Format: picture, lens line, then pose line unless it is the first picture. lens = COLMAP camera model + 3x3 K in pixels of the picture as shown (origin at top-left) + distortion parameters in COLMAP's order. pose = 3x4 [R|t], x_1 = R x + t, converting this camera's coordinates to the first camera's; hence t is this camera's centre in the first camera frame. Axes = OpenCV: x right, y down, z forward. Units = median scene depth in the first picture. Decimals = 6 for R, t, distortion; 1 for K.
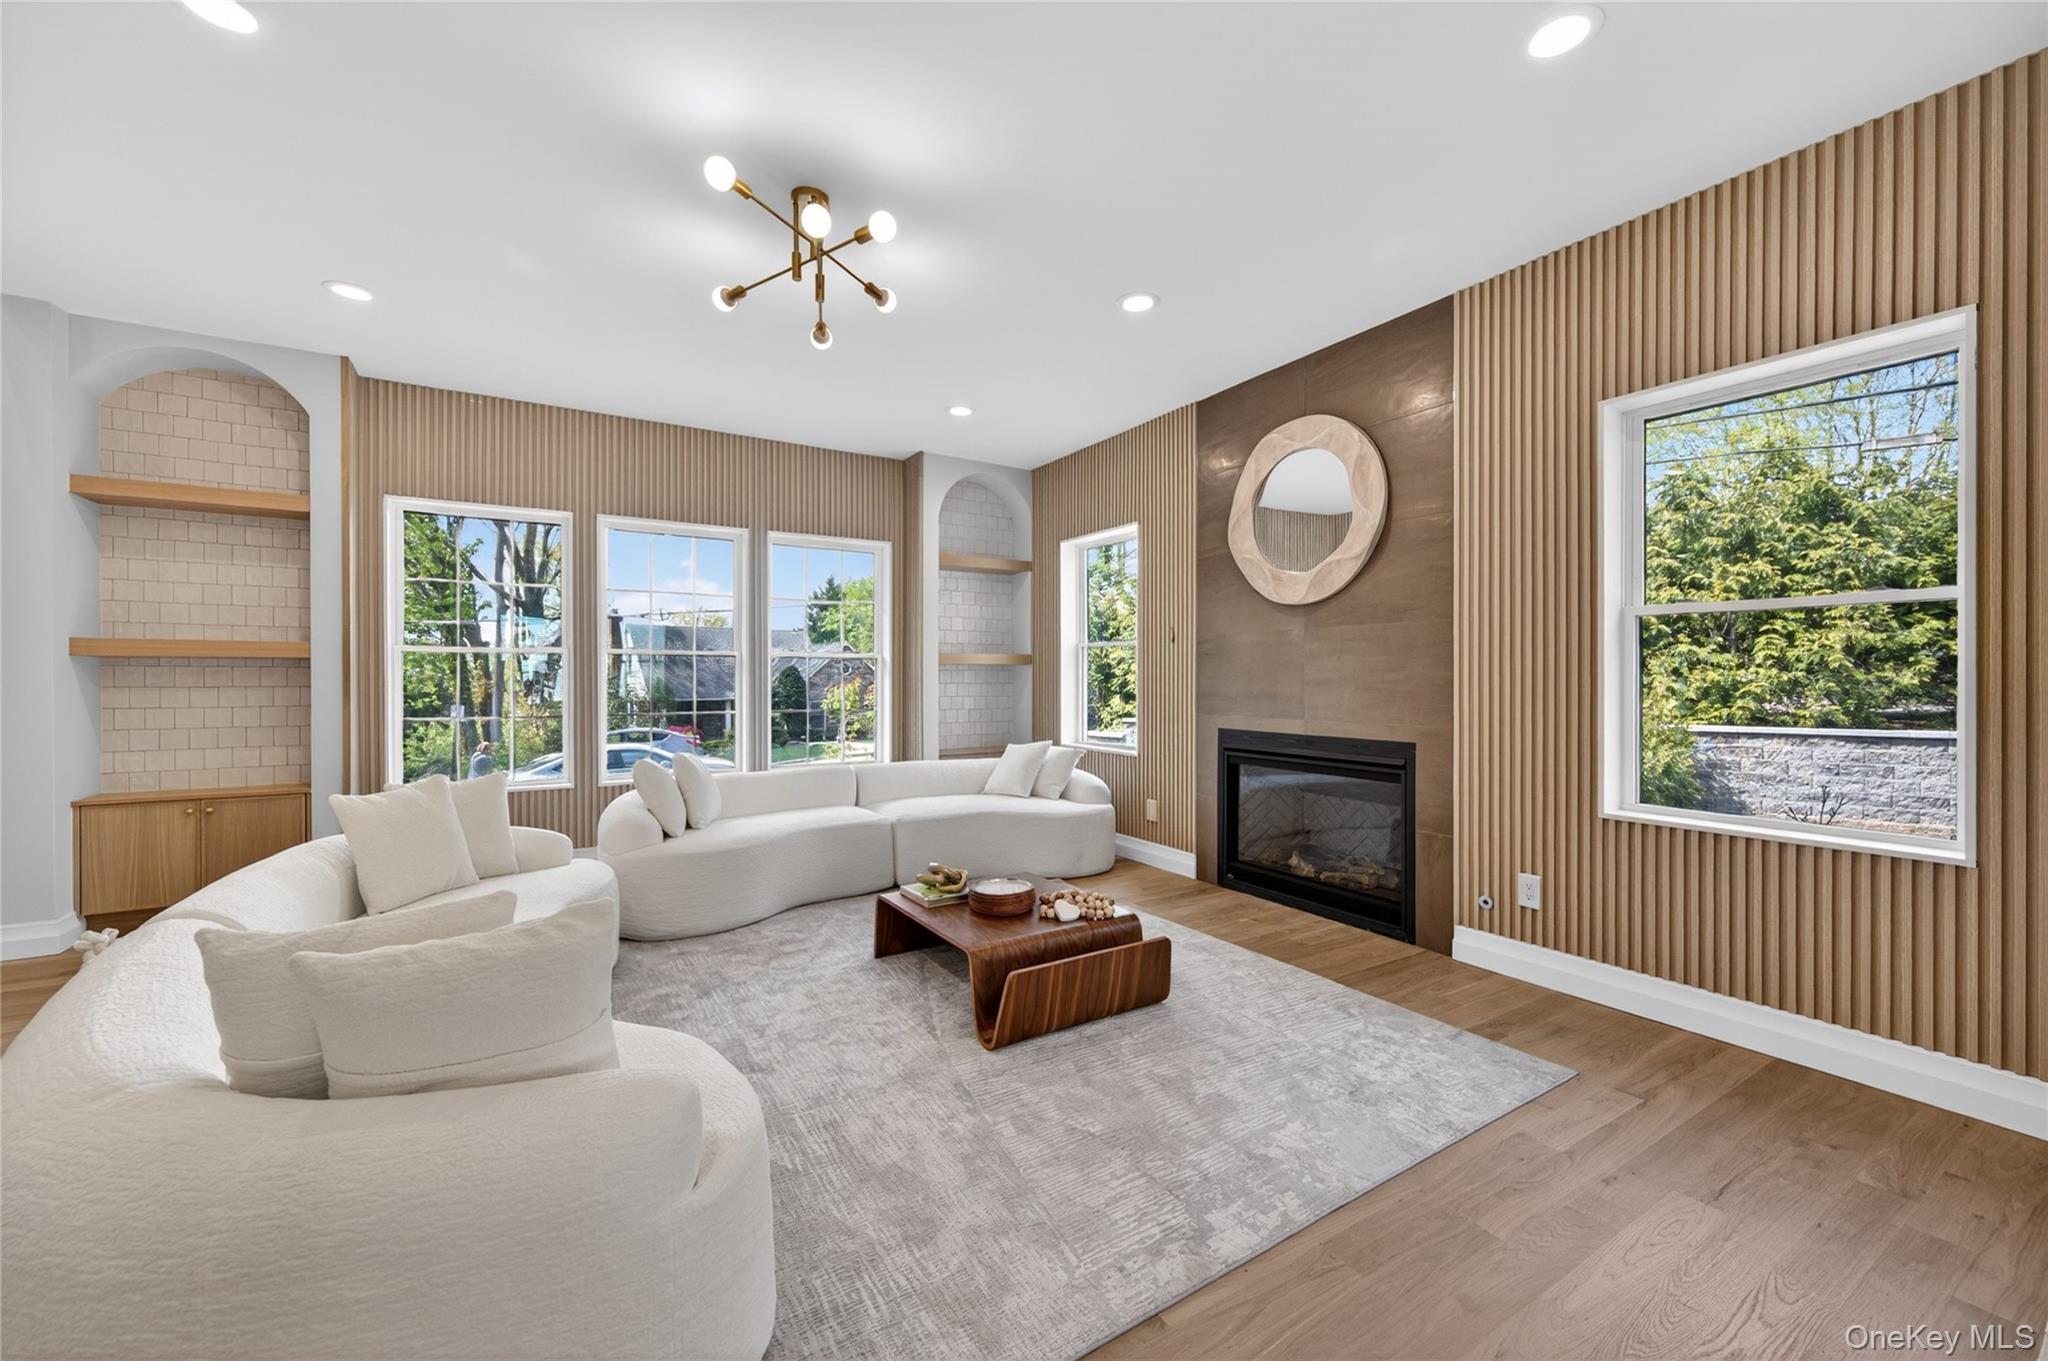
lens RADIAL K [[773.9, 0, 1041.1], [0, 773.9, 679.3], [0, 0, 1]] dist [0.001638, 0.000135]
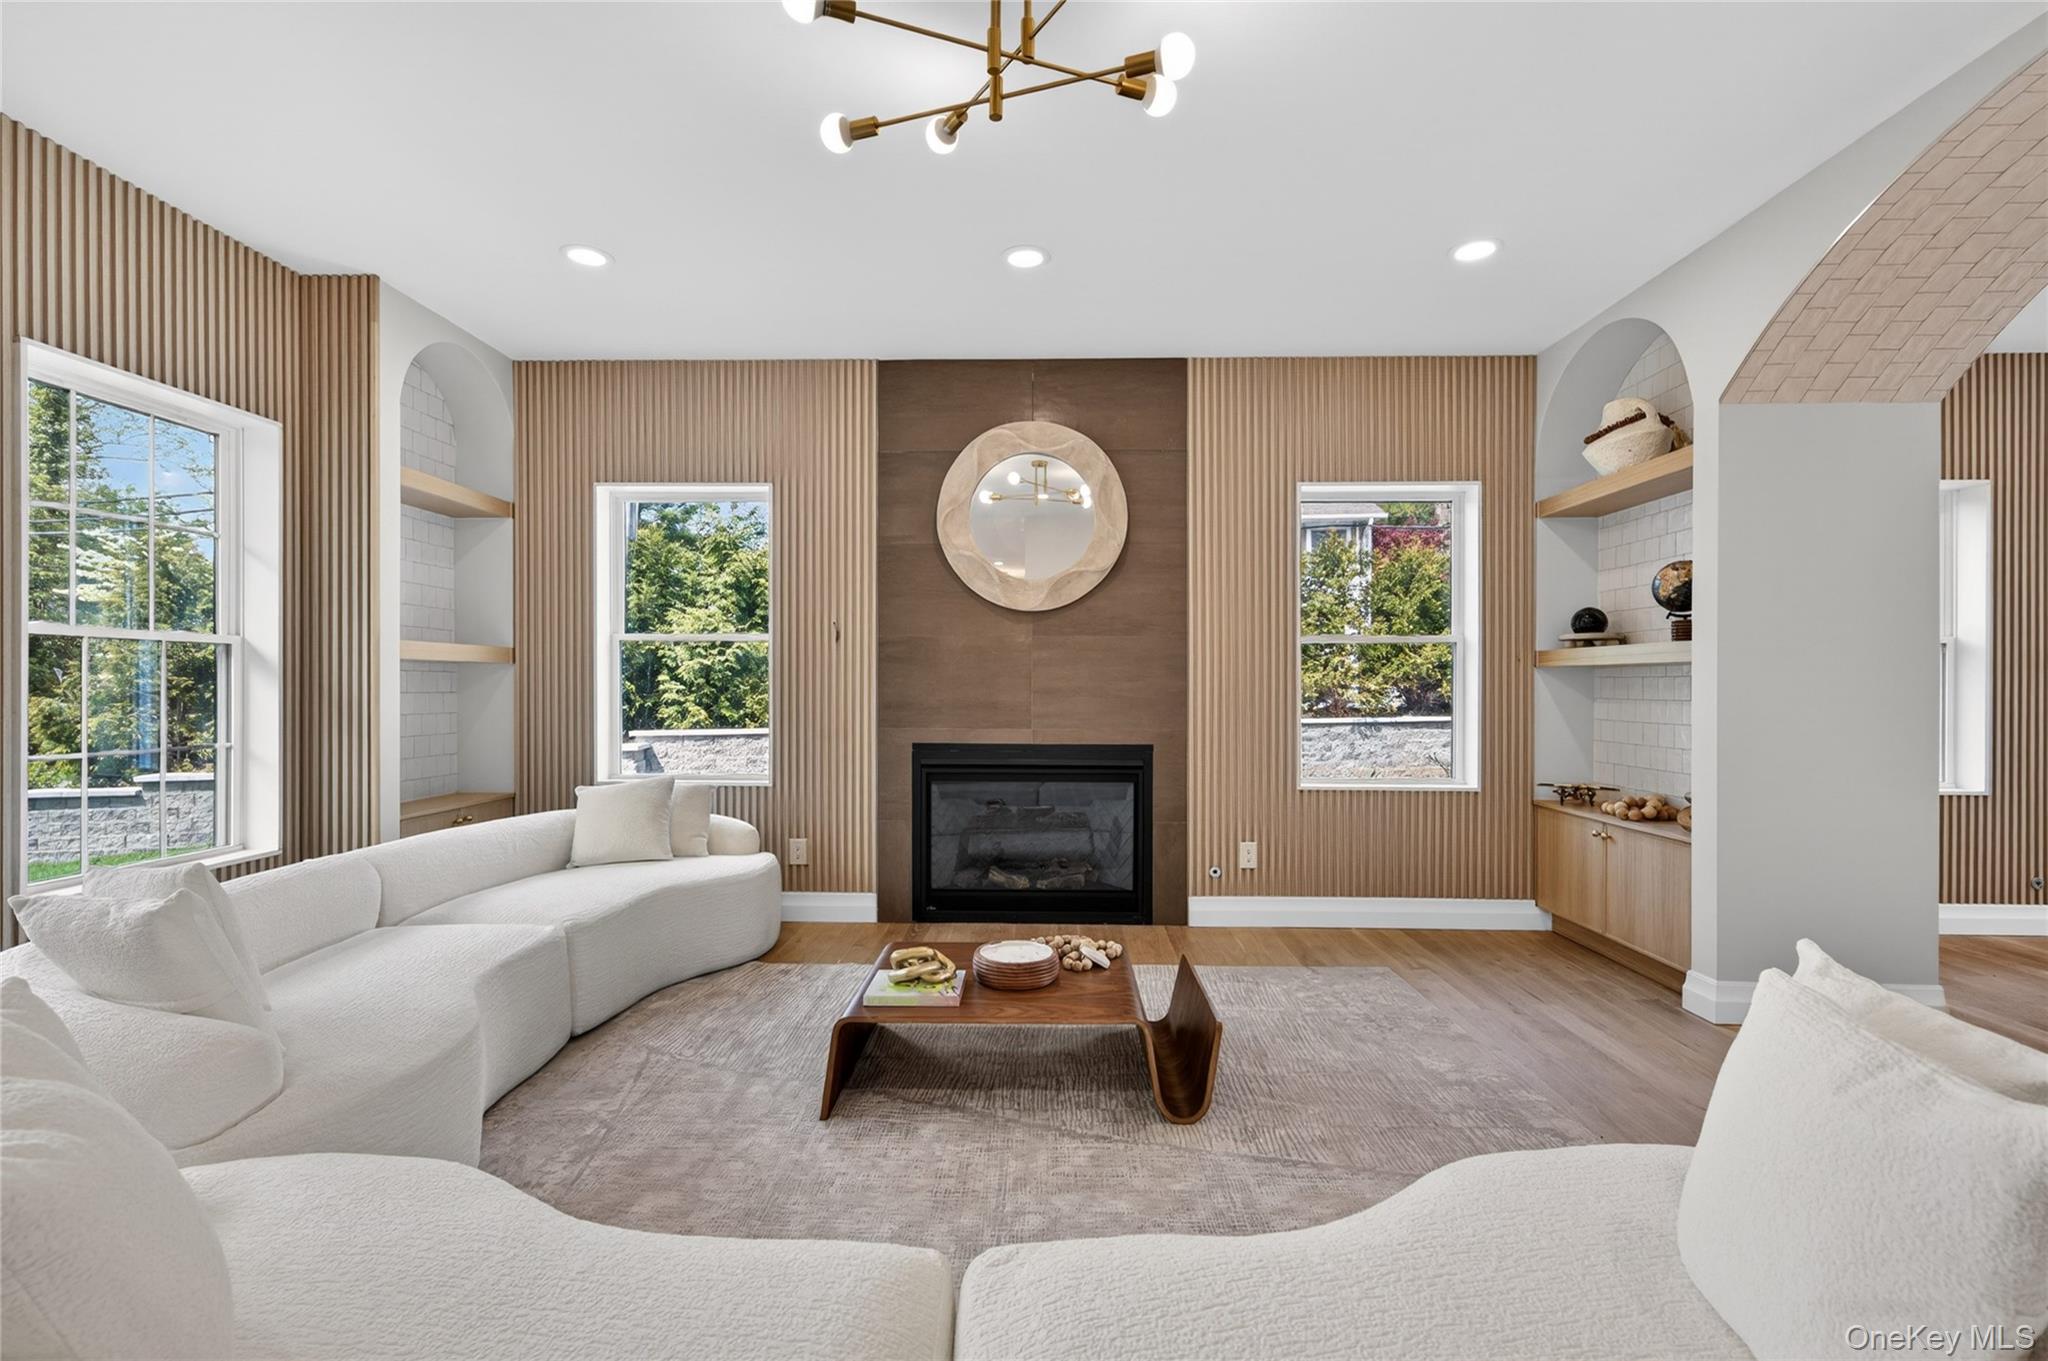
lens RADIAL K [[890.7, 0, 1027.4], [0, 890.7, 689.0], [0, 0, 1]] dist [0.011329, -0.000256]
pose [[0.575781, -0.002875, 0.817599, -0.611009], [-0.001546, 0.999988, 0.004605, -0.003287], [-0.817603, -0.003916, 0.575769, 0.363302]]
